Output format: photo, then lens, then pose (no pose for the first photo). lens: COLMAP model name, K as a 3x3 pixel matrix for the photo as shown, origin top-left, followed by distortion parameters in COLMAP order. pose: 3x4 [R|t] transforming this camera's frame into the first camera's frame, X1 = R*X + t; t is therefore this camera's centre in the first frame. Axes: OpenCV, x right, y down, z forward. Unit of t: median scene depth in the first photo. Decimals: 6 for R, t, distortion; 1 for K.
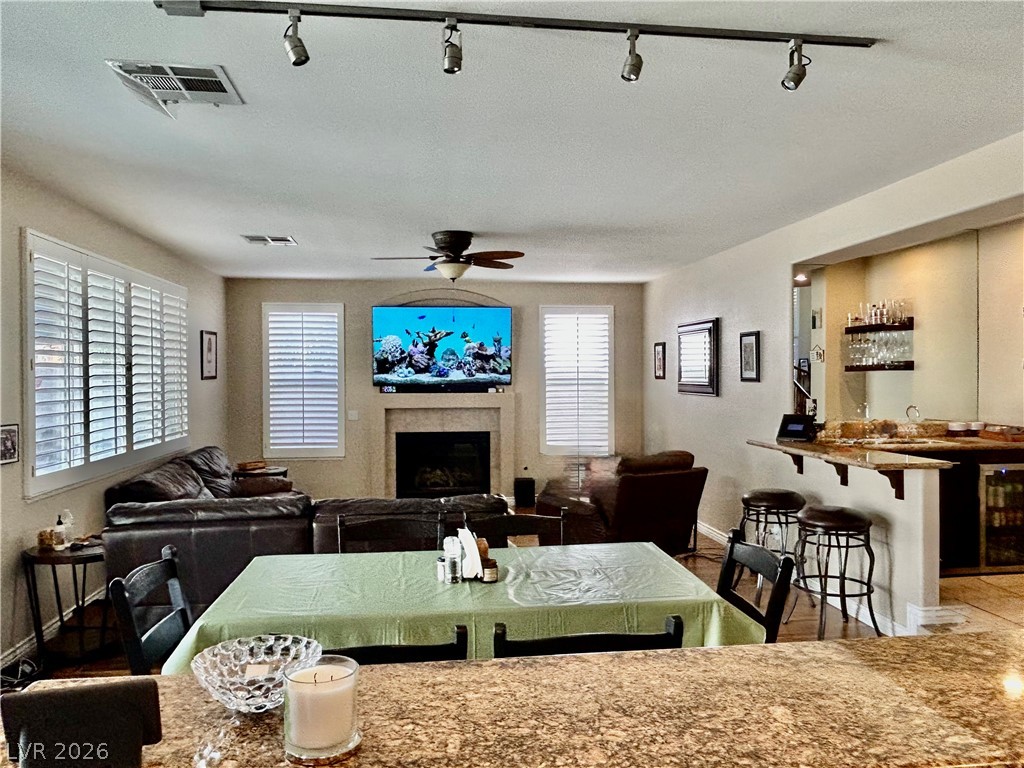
lens RADIAL K [[724.5, 0, 512.0], [0, 724.5, 384.0], [0, 0, 1]] dist [-0.001433, -0.001490]
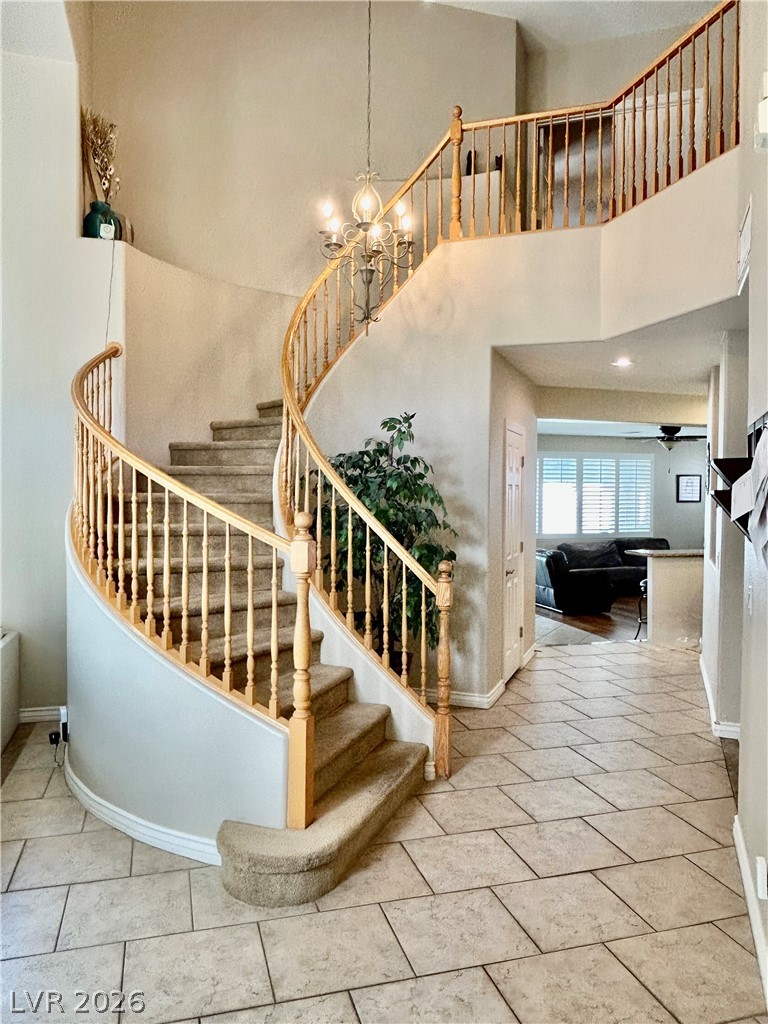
lens RADIAL K [[753.2, 0, 384.0], [0, 753.2, 512.0], [0, 0, 1]] dist [-0.004566, -0.006948]
pose [[0.157325, 0.034987, -0.986927, 1.110928], [-0.026050, 0.999172, 0.031268, -0.018687], [0.987203, 0.020790, 0.158106, -0.015539]]
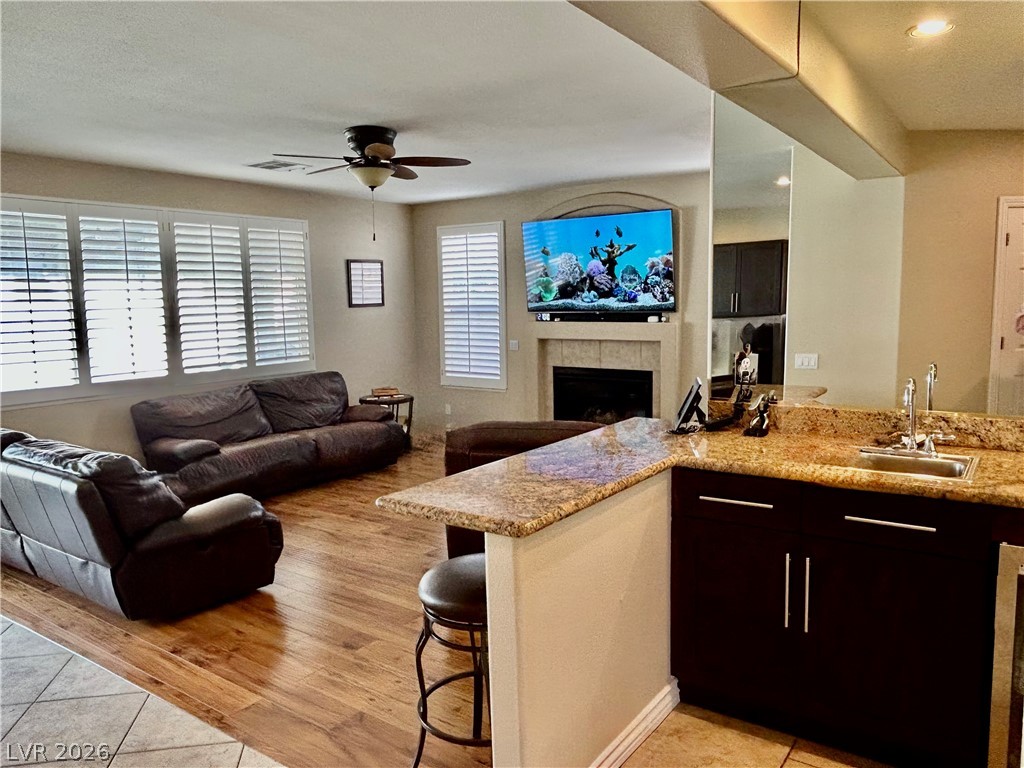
lens RADIAL K [[753.2, 0, 512.0], [0, 753.2, 384.0], [0, 0, 1]] dist [-0.004566, -0.006948]
pose [[0.736791, 0.067299, -0.672763, 0.410021], [0.004721, 0.994498, 0.104653, -0.007191], [0.676104, -0.080284, 0.732419, 0.297158]]
